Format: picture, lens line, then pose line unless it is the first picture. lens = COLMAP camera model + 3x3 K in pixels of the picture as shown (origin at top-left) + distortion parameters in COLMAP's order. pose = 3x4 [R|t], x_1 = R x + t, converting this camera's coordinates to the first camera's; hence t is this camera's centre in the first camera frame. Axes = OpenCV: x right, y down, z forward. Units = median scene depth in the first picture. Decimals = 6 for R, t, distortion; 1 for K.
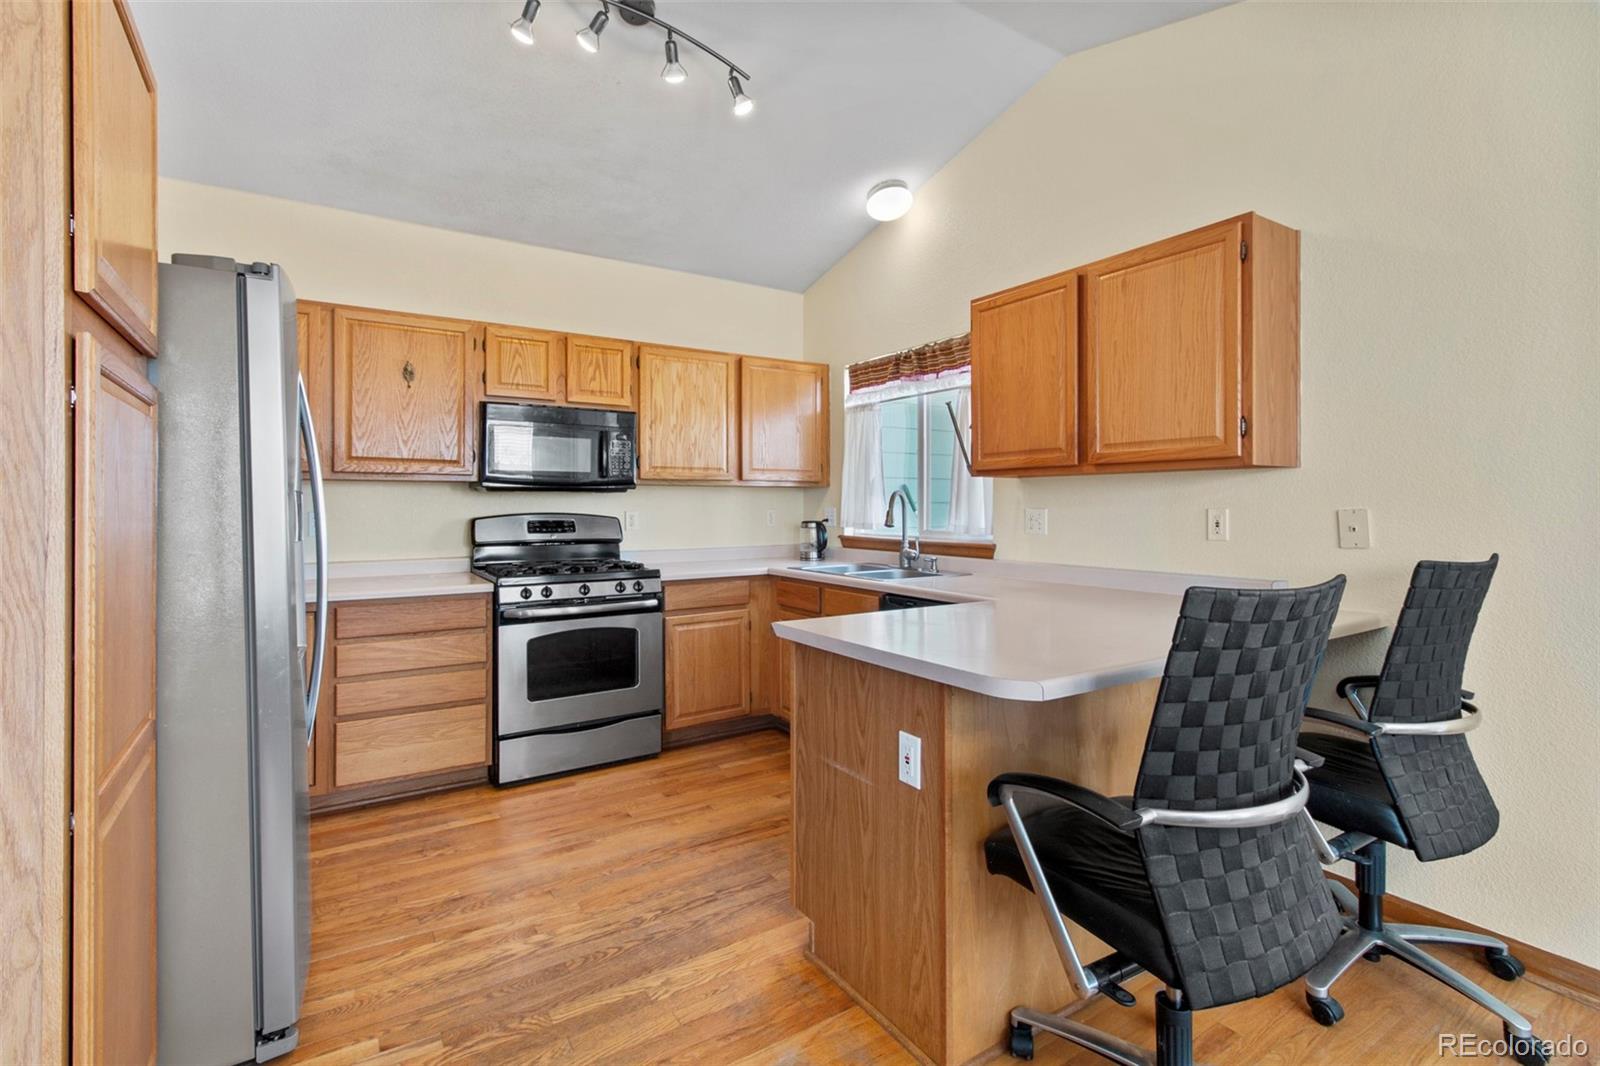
lens RADIAL K [[732.5, 0, 782.5], [0, 732.5, 504.7], [0, 0, 1]] dist [0.001008, -0.000120]
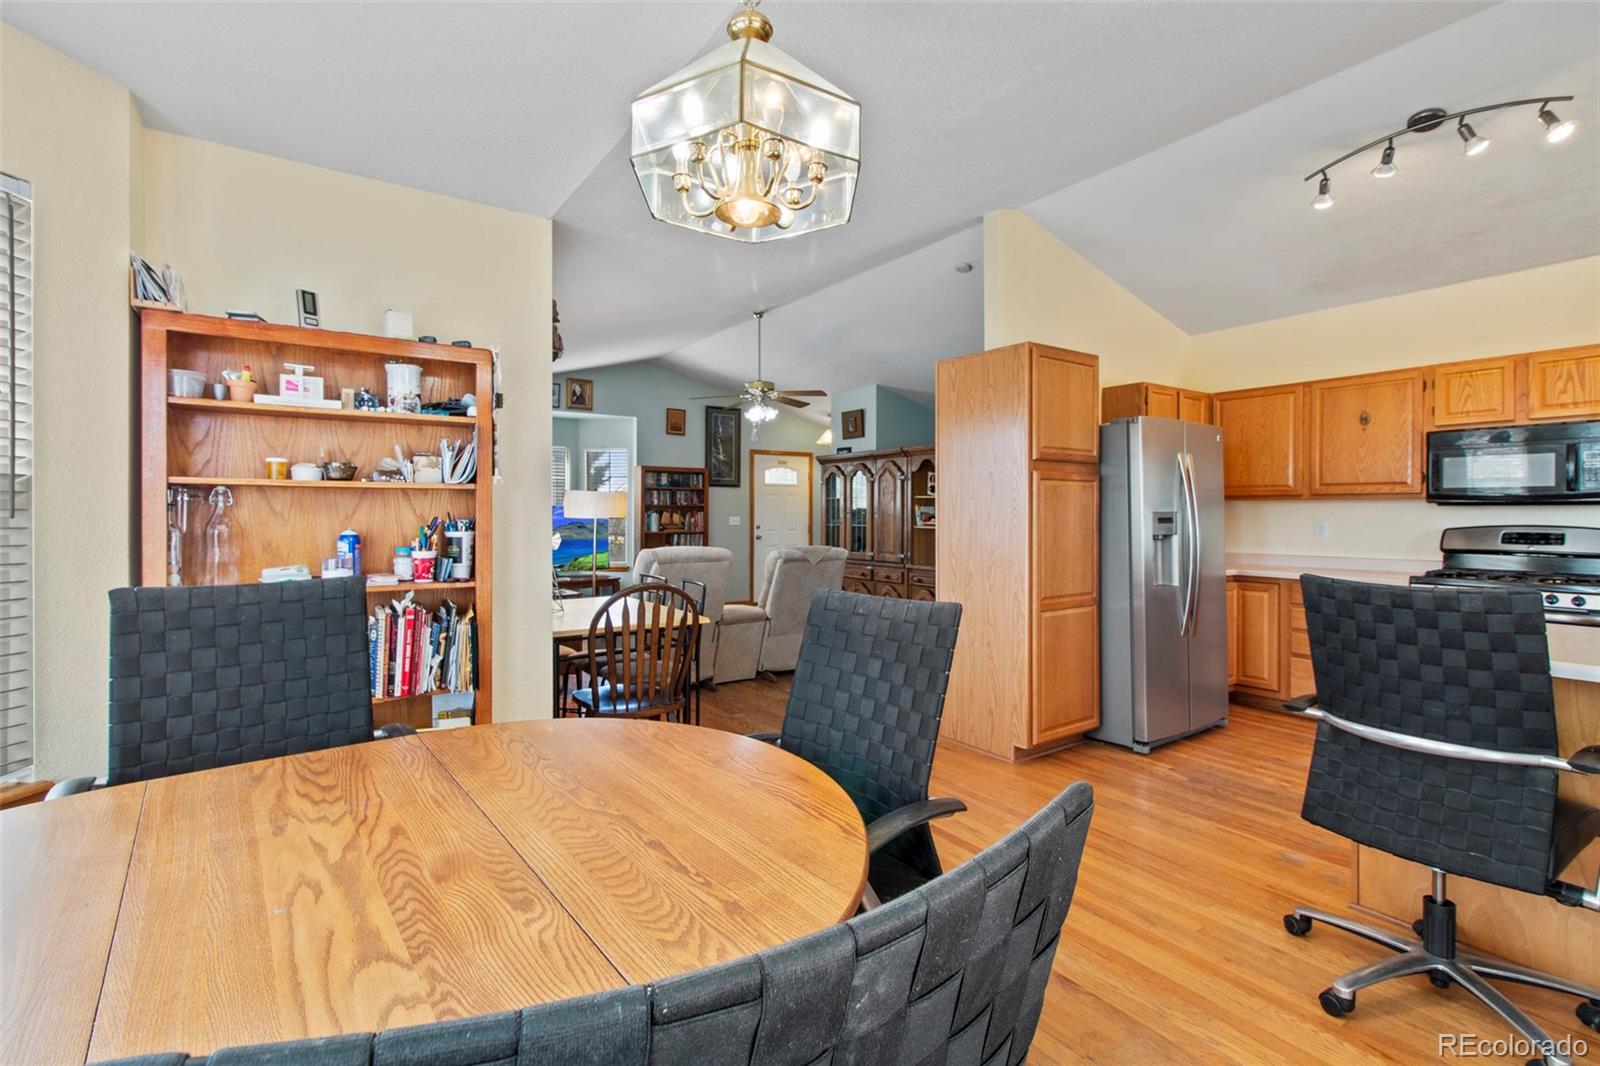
lens RADIAL K [[732.5, 0, 801.1], [0, 732.5, 516.6], [0, 0, 1]] dist [0.001008, -0.000120]
pose [[0.035131, 0.008004, -0.999351, 0.805986], [-0.000557, 0.999968, 0.007990, -0.010161], [0.999383, 0.000276, 0.035135, -0.084981]]
